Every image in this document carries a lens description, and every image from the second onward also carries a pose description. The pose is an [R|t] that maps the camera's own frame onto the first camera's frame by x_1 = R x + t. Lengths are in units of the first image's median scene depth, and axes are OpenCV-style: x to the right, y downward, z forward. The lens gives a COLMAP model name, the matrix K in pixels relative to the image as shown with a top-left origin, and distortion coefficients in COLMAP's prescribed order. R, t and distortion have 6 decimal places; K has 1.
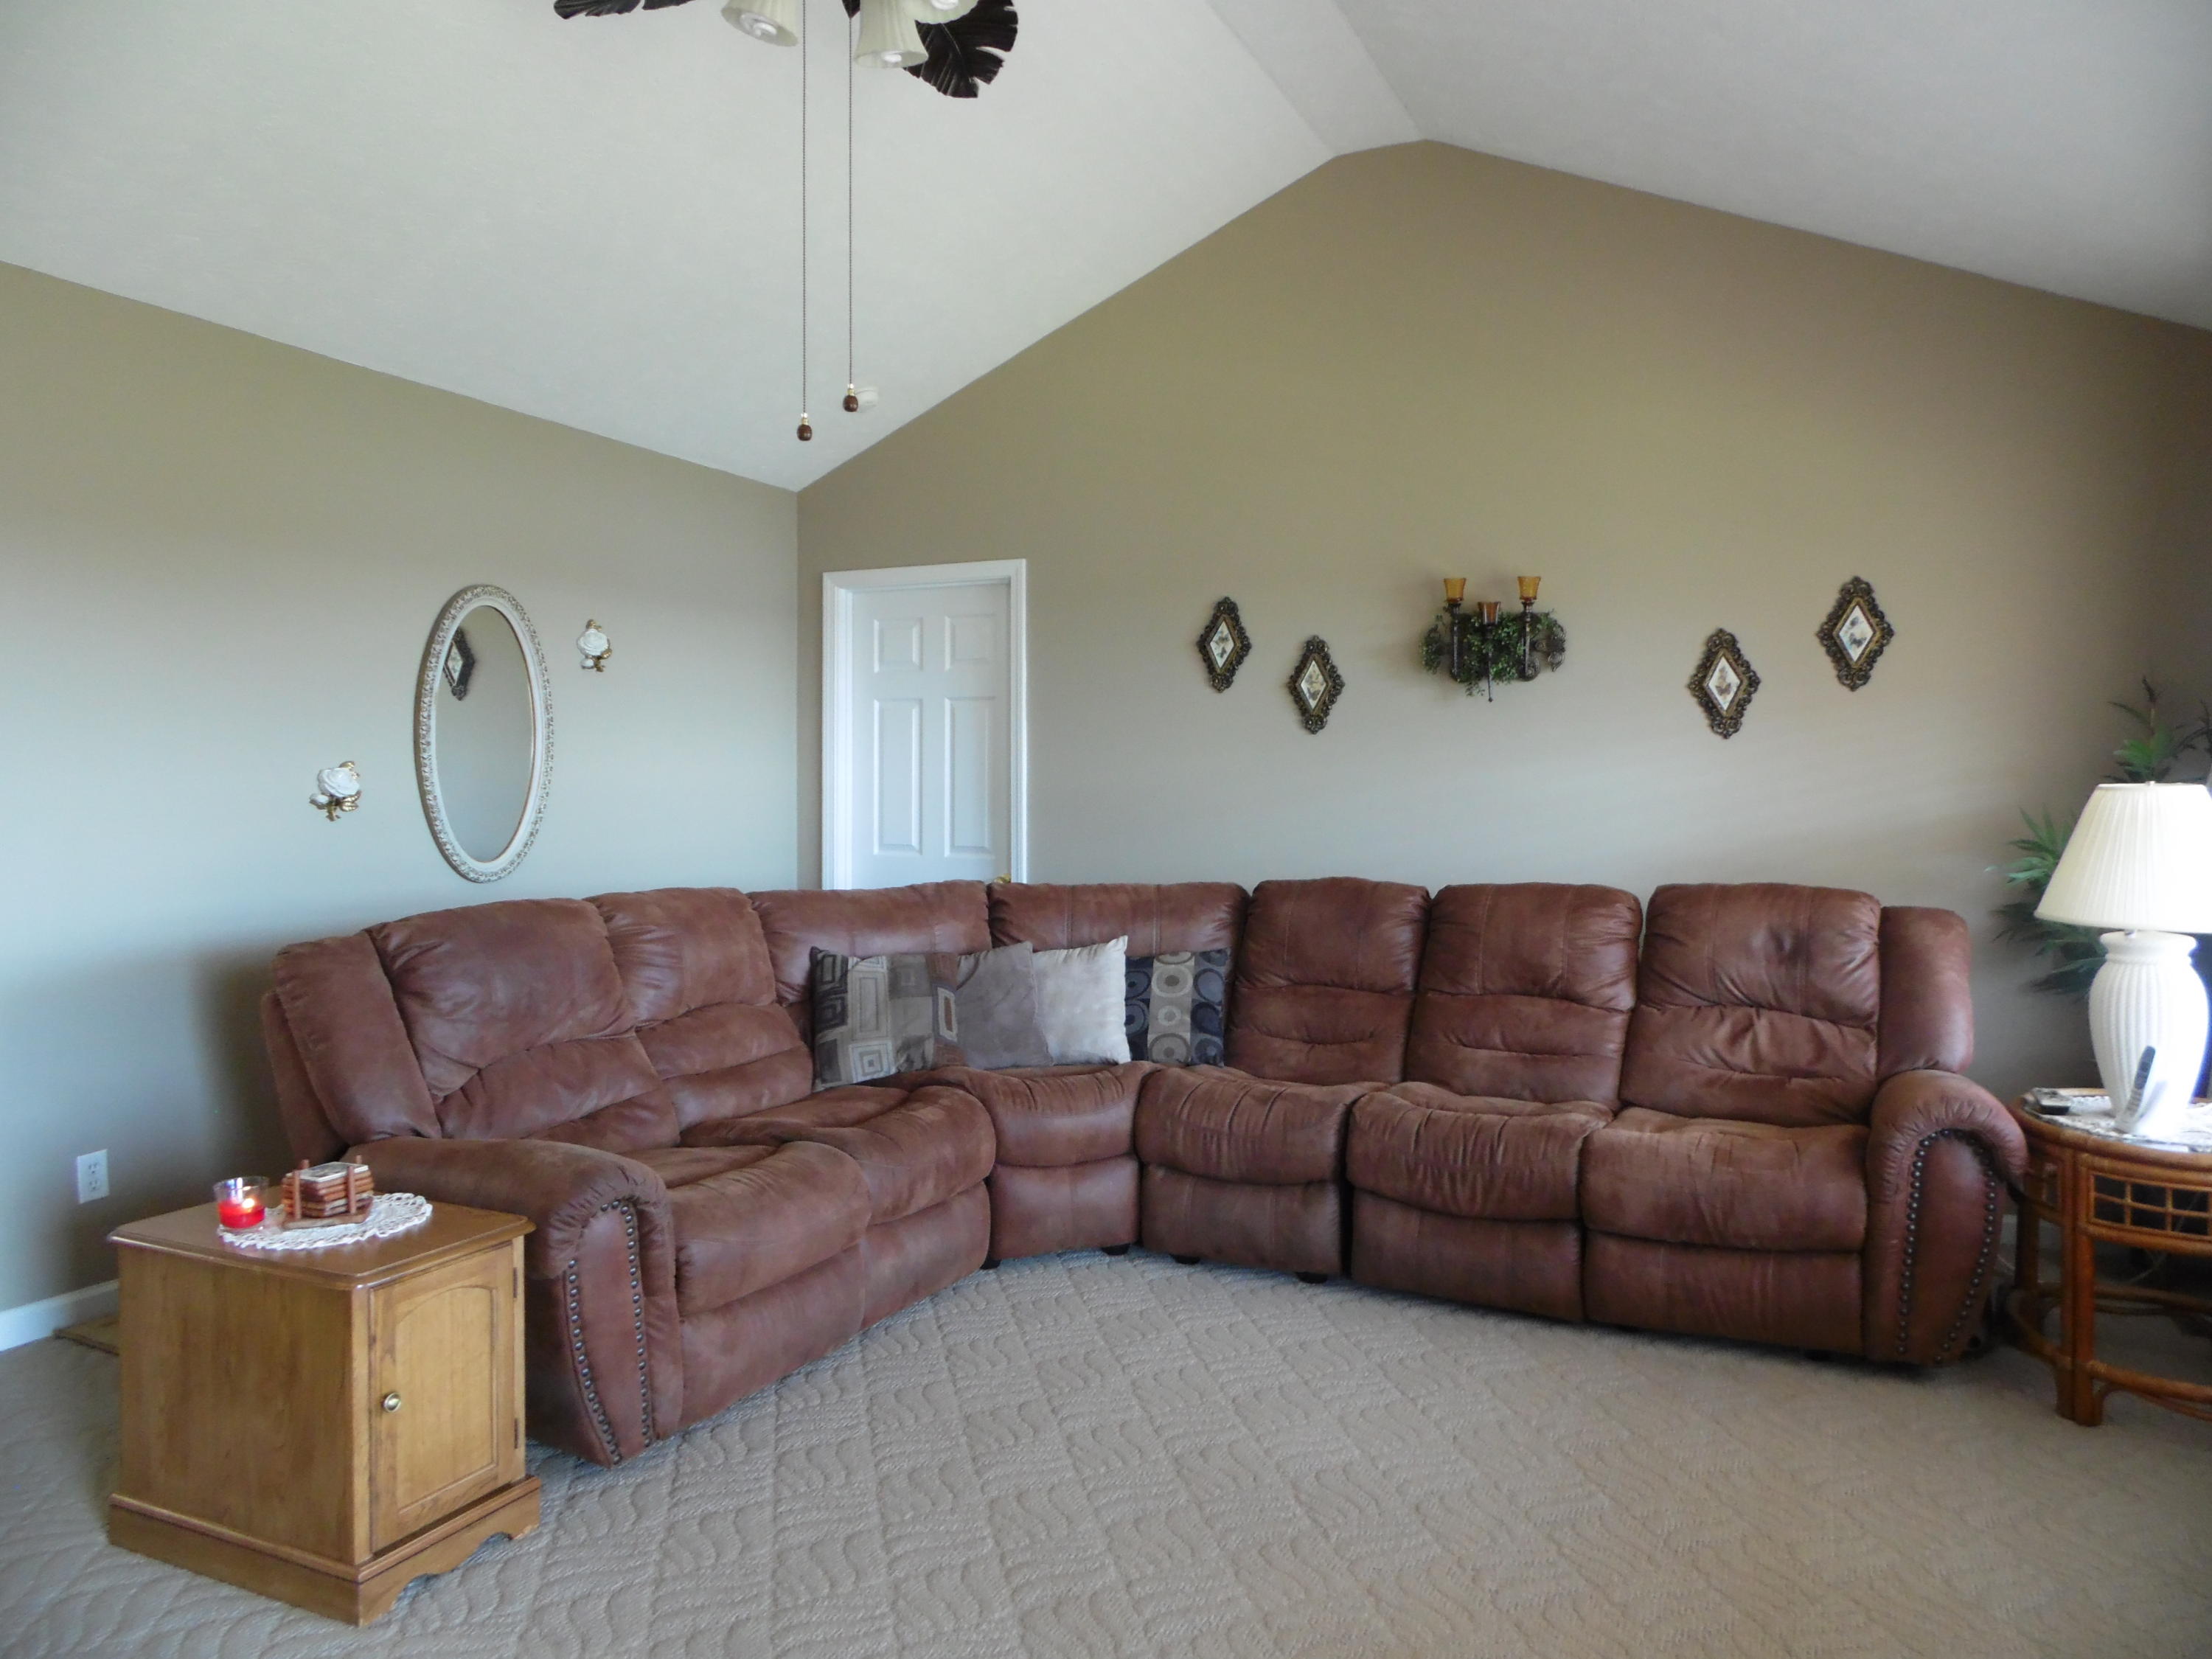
lens RADIAL K [[1535.6, 0, 1101.6], [0, 1535.6, 820.6], [0, 0, 1]] dist [-0.012538, 0.004749]
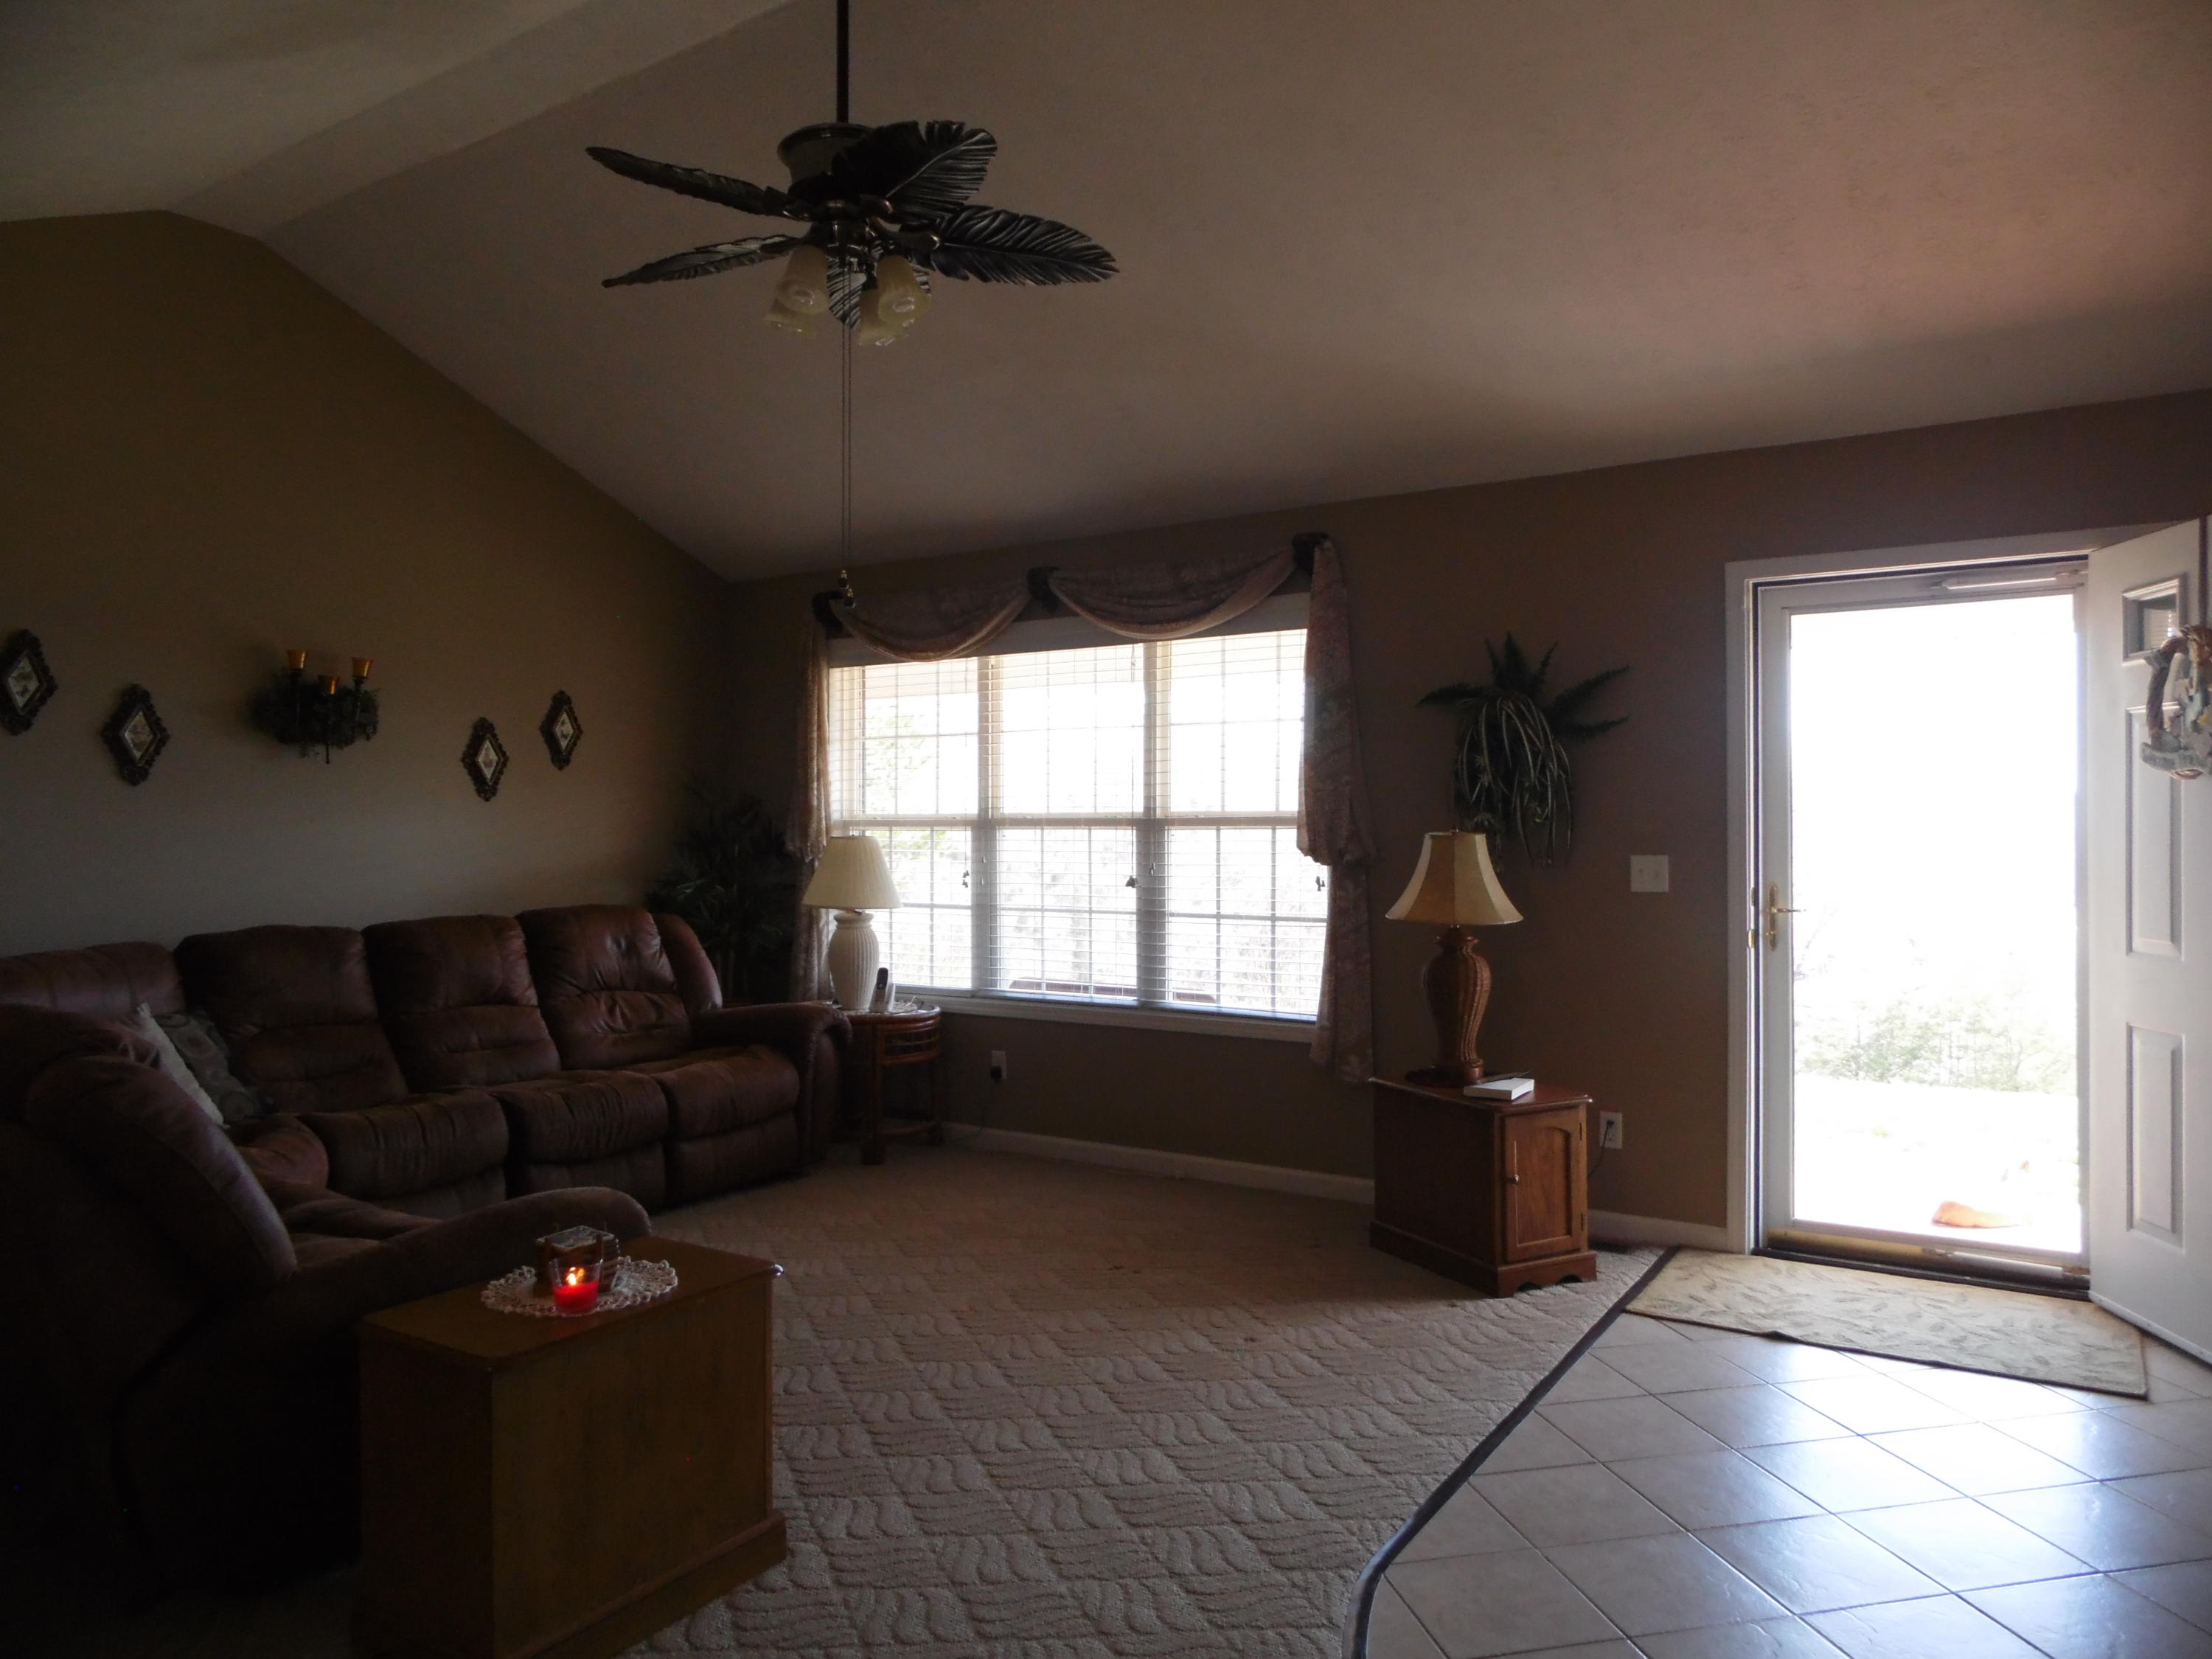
lens RADIAL K [[1535.6, 0, 1101.6], [0, 1535.6, 820.6], [0, 0, 1]] dist [-0.012538, 0.004749]
pose [[0.120733, 0.001702, 0.992684, -0.850337], [0.020276, 0.999786, -0.004180, -0.020195], [-0.992478, 0.020632, 0.120673, 0.313182]]
